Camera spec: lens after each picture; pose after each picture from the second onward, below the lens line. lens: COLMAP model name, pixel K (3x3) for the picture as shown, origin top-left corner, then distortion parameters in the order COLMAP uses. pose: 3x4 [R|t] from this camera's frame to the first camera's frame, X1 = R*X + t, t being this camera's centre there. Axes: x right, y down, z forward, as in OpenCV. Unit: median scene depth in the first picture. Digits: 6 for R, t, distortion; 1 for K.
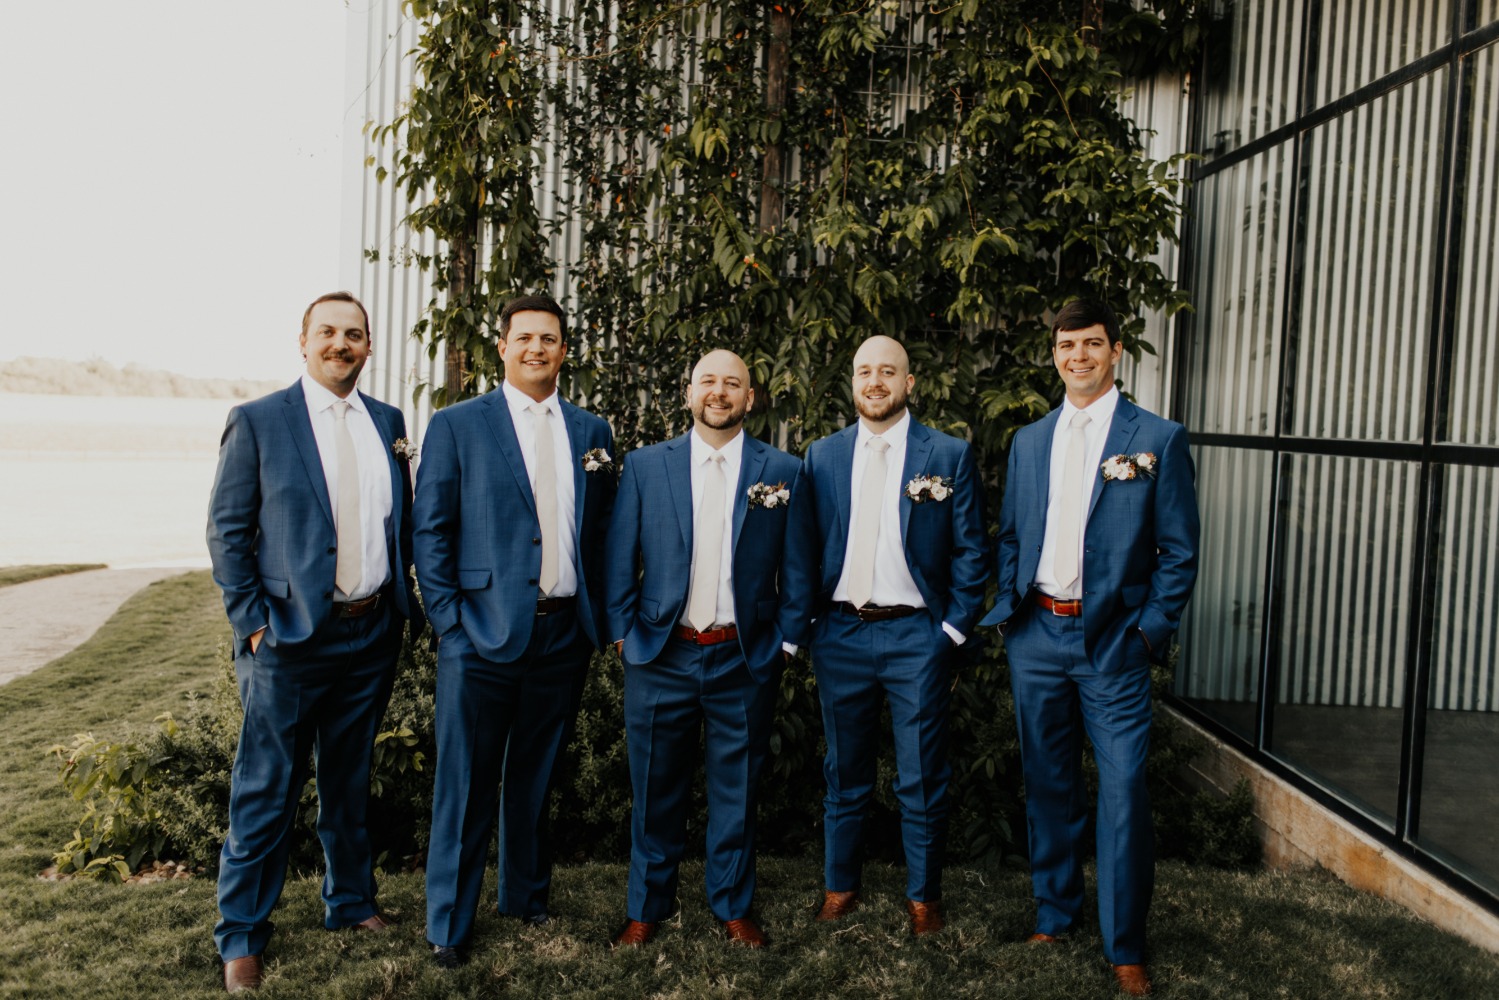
lens RADIAL K [[1484.6, 0, 753.7], [0, 1484.6, 482.4], [0, 0, 1]] dist [-0.003597, -0.007499]
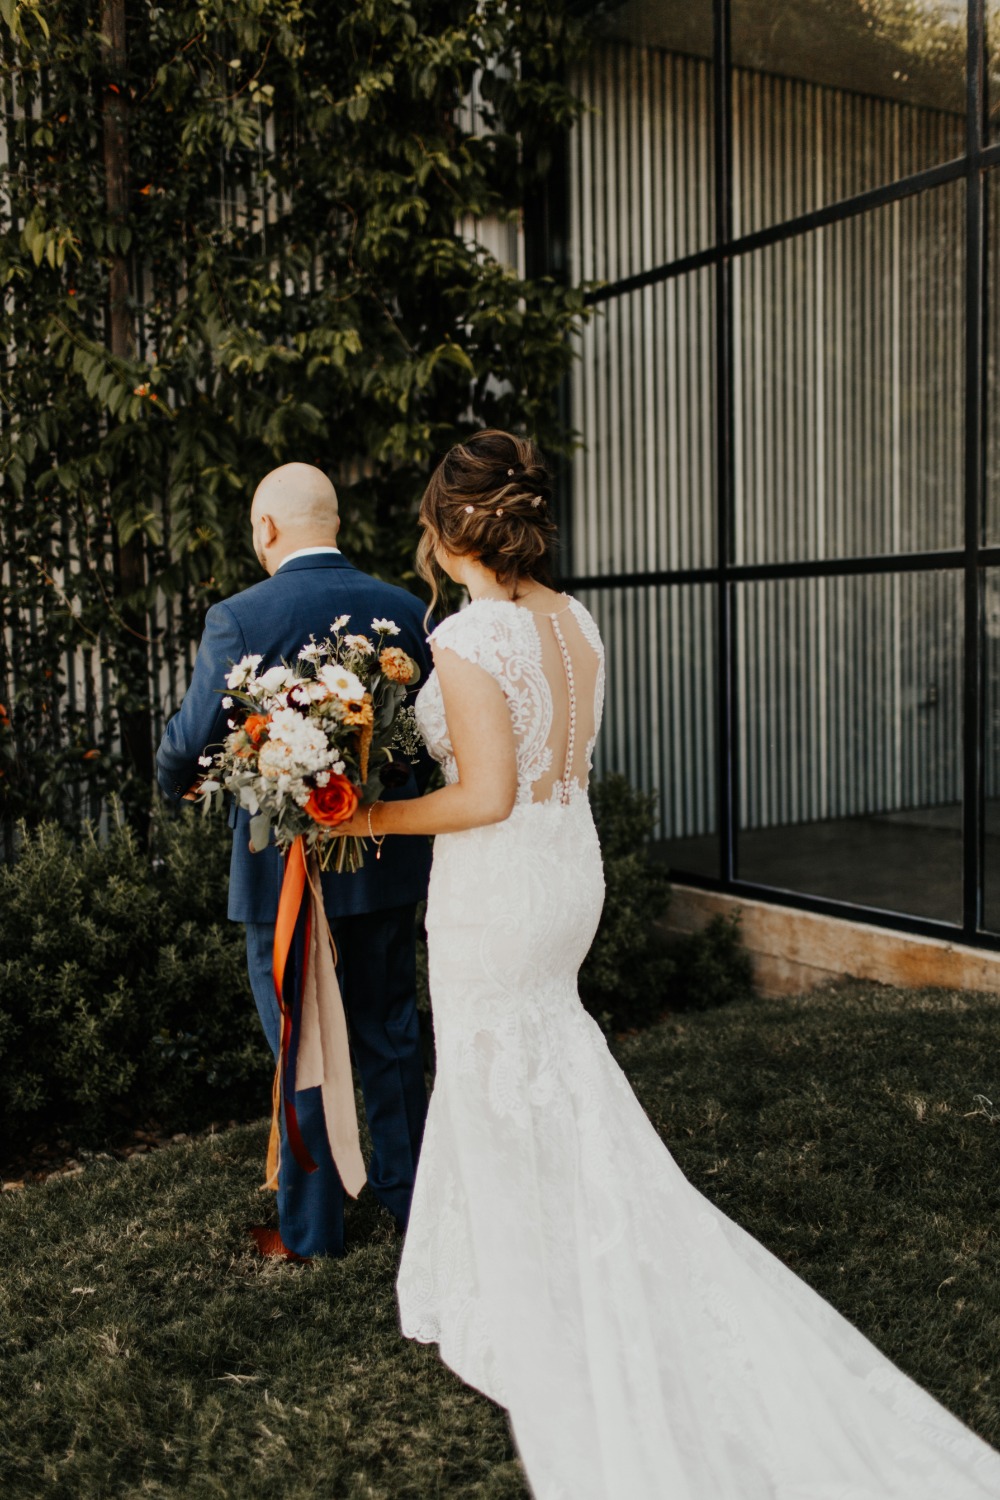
lens RADIAL K [[1485.6, 0, 500.0], [0, 1485.6, 750.0], [0, 0, 1]] dist [-0.003597, -0.007499]
pose [[0.866645, -0.109700, 0.486715, -0.239089], [0.089165, 0.993878, 0.065242, 0.010729], [-0.490892, -0.013144, 0.871121, 0.174428]]
